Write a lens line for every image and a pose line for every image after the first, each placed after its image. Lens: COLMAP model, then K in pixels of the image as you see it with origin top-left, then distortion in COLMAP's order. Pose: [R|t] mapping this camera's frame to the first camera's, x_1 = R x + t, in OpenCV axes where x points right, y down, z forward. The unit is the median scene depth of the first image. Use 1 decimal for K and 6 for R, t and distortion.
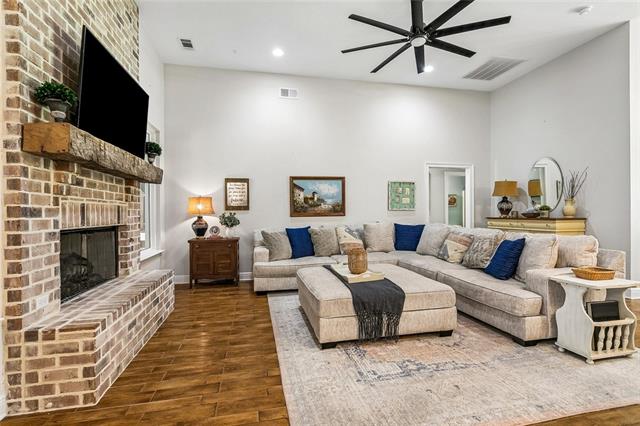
lens RADIAL K [[313.1, 0, 320.9], [0, 313.1, 213.5], [0, 0, 1]] dist [-0.013355, -0.000573]
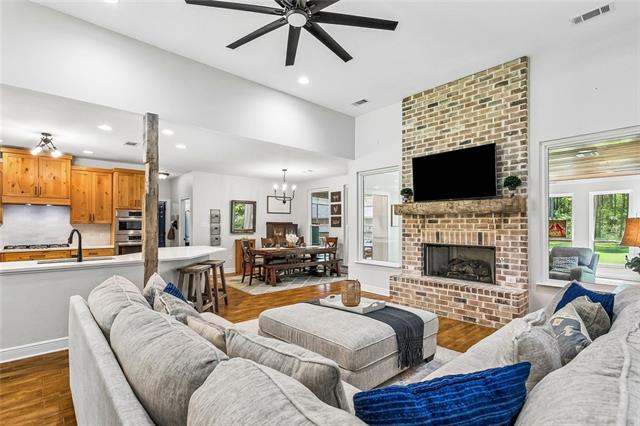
lens RADIAL K [[313.1, 0, 320.6], [0, 313.1, 217.5], [0, 0, 1]] dist [-0.013355, -0.000573]
pose [[-0.875131, -0.006241, -0.483847, 1.022731], [0.003626, 0.999804, -0.019454, -0.098812], [0.483873, -0.018780, -0.874937, 2.753772]]
